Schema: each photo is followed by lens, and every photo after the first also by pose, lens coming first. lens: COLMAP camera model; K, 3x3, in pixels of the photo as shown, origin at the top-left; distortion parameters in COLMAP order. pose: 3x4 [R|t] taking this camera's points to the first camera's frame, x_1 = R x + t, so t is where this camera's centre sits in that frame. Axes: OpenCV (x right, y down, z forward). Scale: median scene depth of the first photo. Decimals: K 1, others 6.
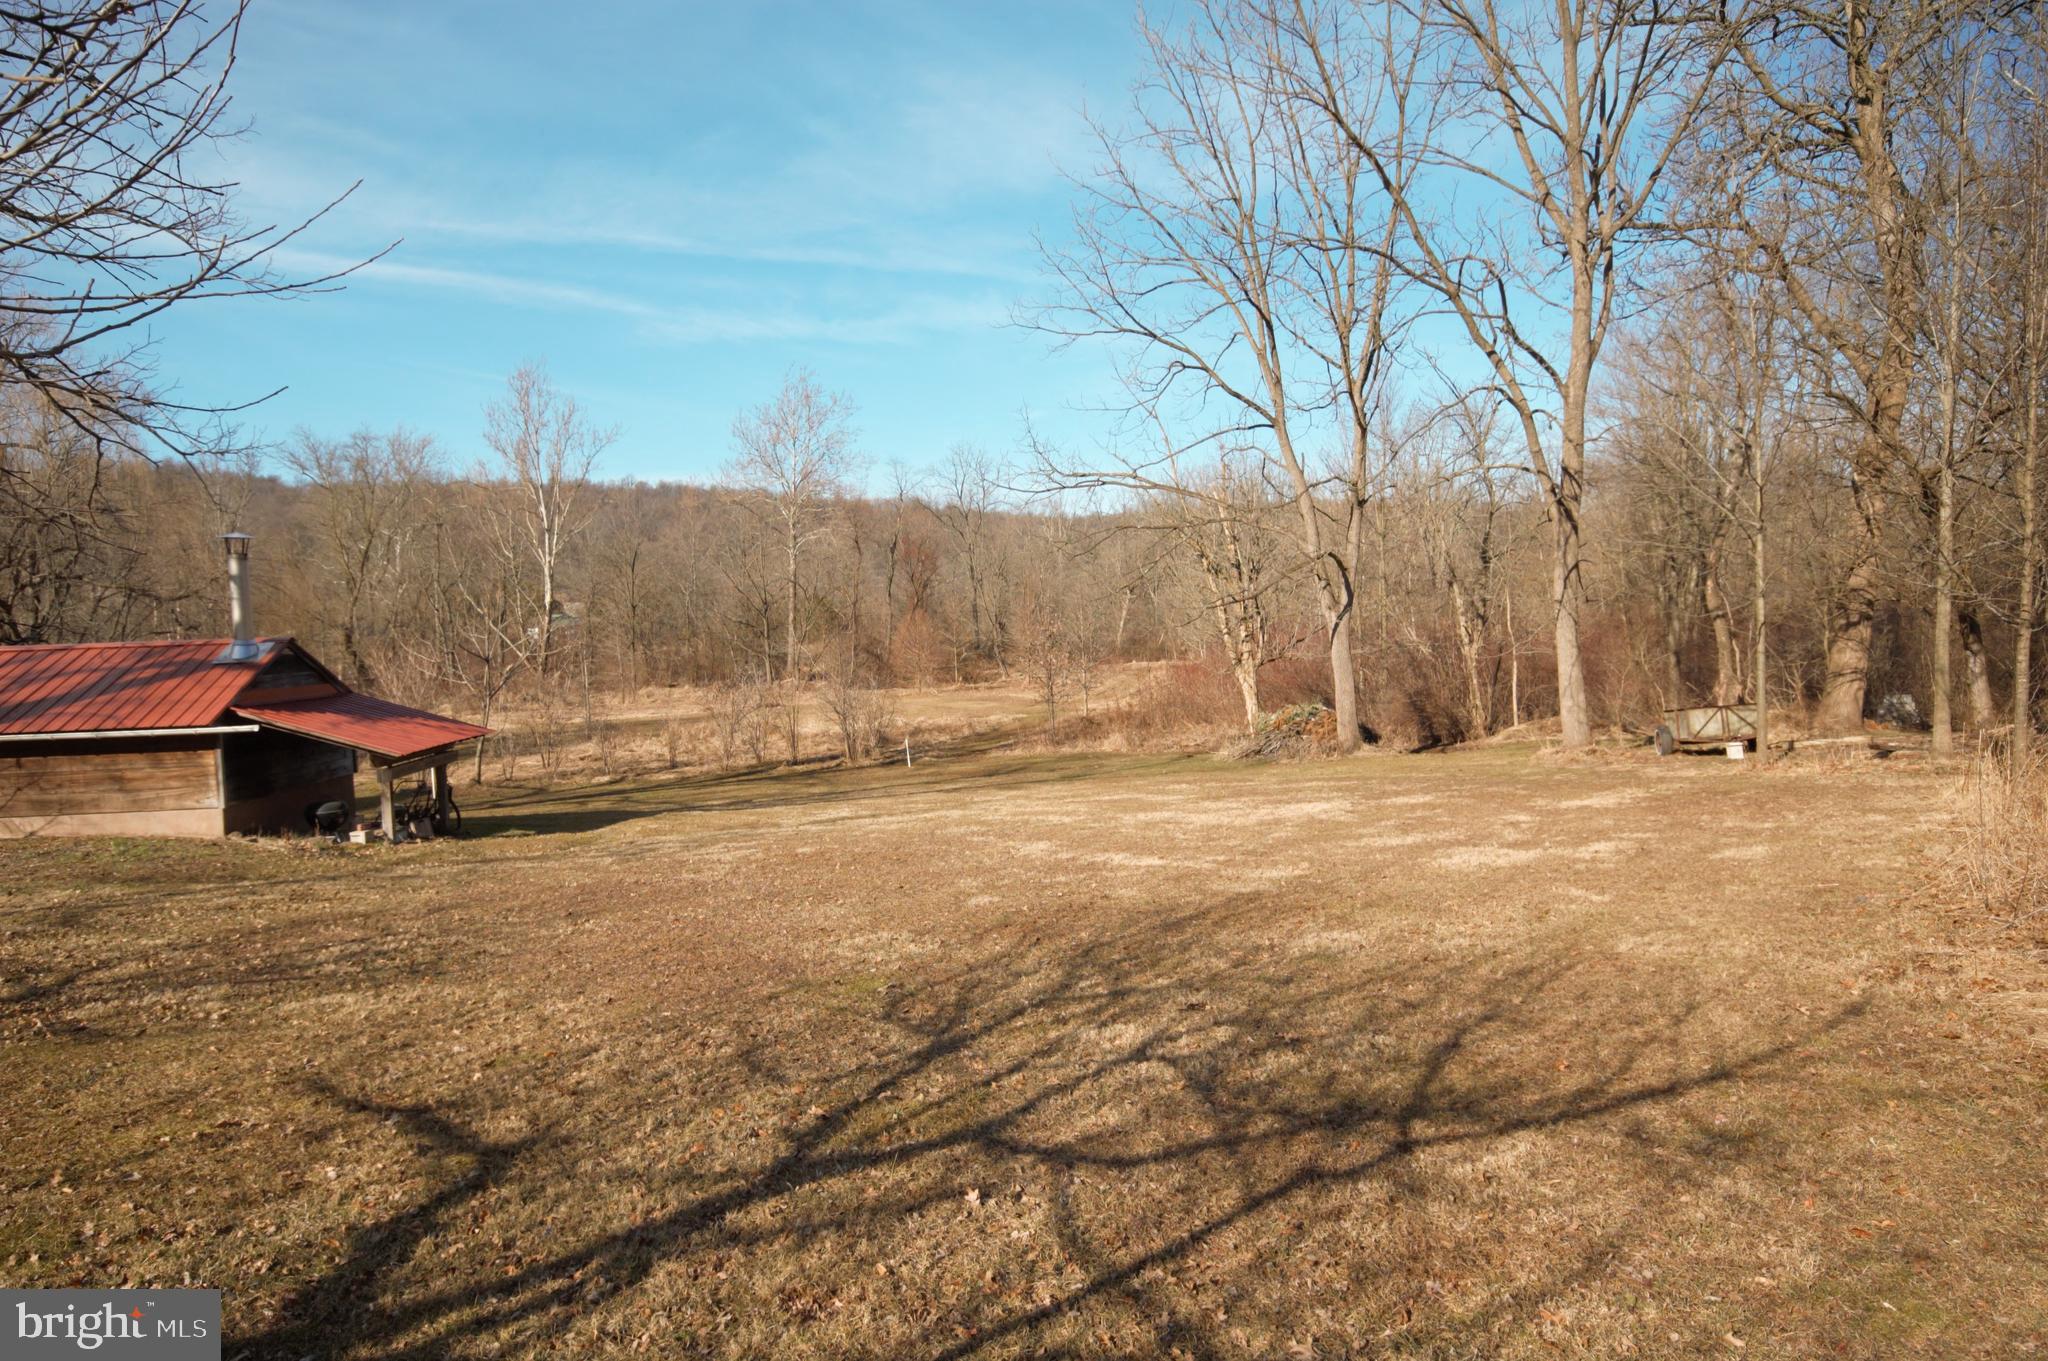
lens RADIAL K [[1319.9, 0, 1019.8], [0, 1319.9, 674.8], [0, 0, 1]] dist [-0.002425, -0.000665]
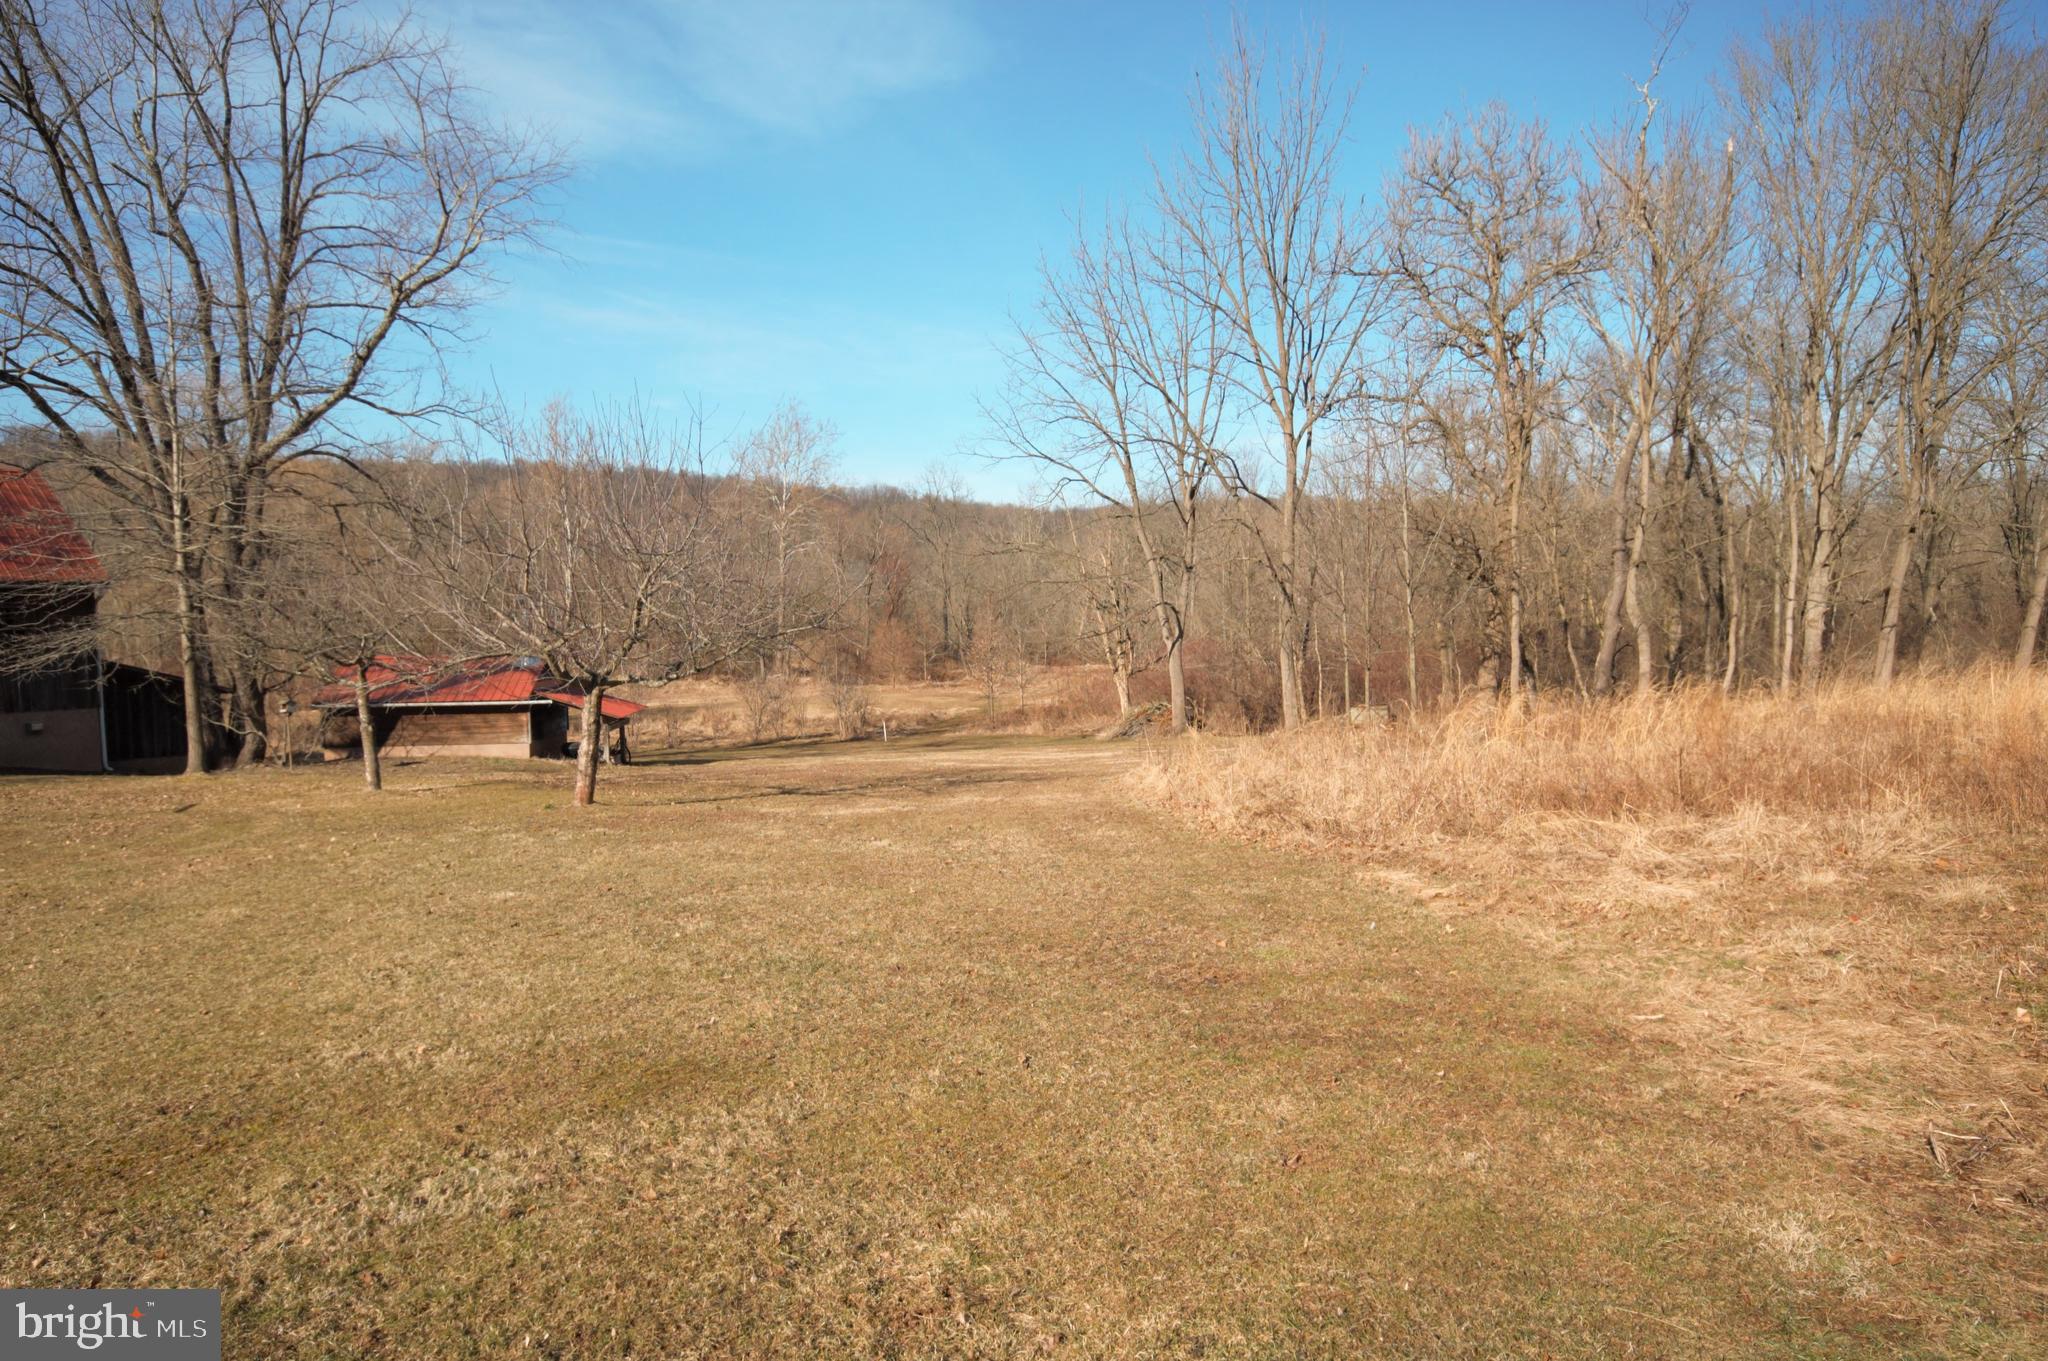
lens RADIAL K [[1376.2, 0, 1028.9], [0, 1376.2, 684.1], [0, 0, 1]] dist [0.004844, 0.007038]
pose [[0.999587, 0.017749, 0.022619, 0.032983], [-0.017950, 0.999801, 0.008700, -0.006824], [-0.022460, -0.009103, 0.999706, -0.443164]]
